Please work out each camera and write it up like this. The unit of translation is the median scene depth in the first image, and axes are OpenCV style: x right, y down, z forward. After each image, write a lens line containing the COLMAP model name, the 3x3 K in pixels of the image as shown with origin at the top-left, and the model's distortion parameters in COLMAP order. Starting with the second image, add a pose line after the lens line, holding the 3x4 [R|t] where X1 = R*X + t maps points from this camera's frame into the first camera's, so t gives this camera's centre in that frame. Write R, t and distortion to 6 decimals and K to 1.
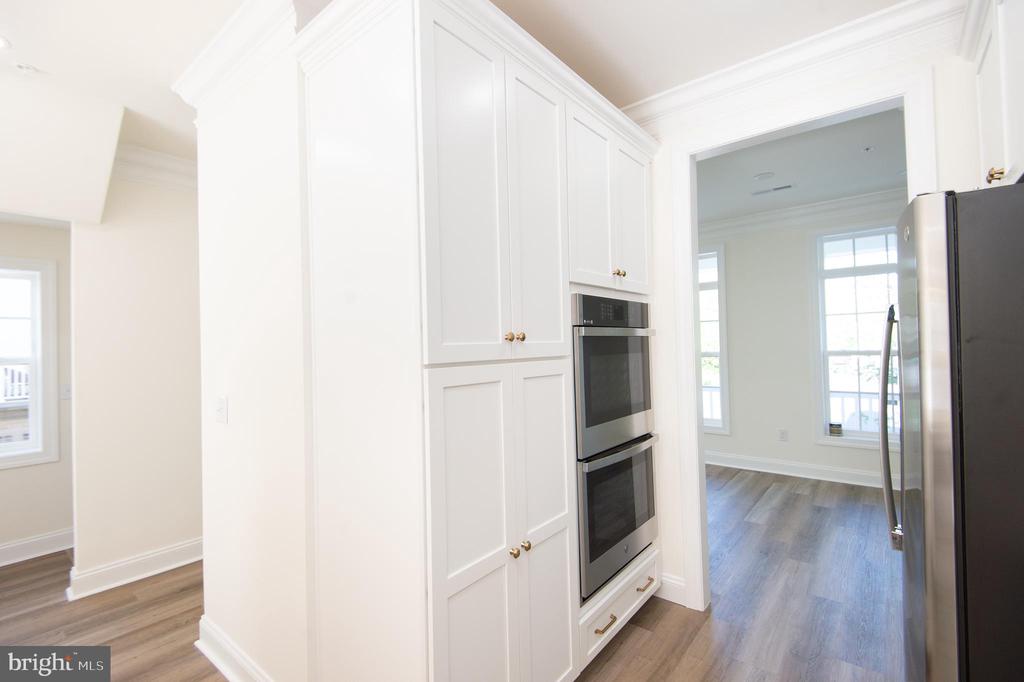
lens RADIAL K [[463.0, 0, 512.6], [0, 463.0, 342.5], [0, 0, 1]] dist [0.000046, -0.000073]
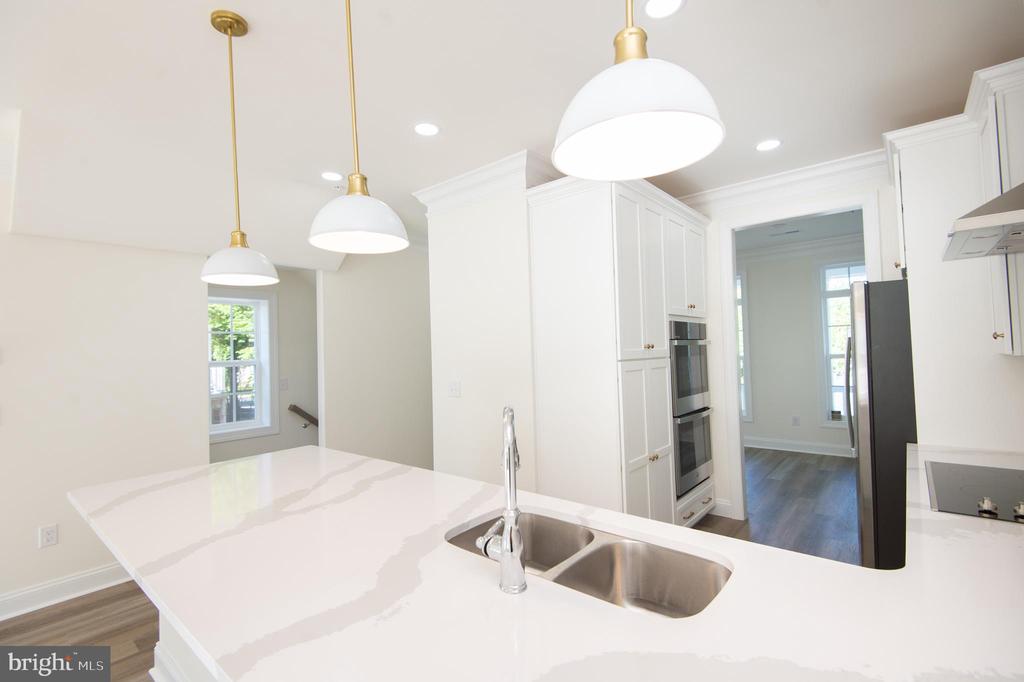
lens RADIAL K [[463.0, 0, 511.8], [0, 463.0, 341.3], [0, 0, 1]] dist [0.000046, -0.000073]
pose [[0.999743, -0.003832, -0.022323, -0.325953], [0.003495, 0.999880, -0.015123, -0.003426], [0.022379, 0.015041, 0.999636, -0.576752]]
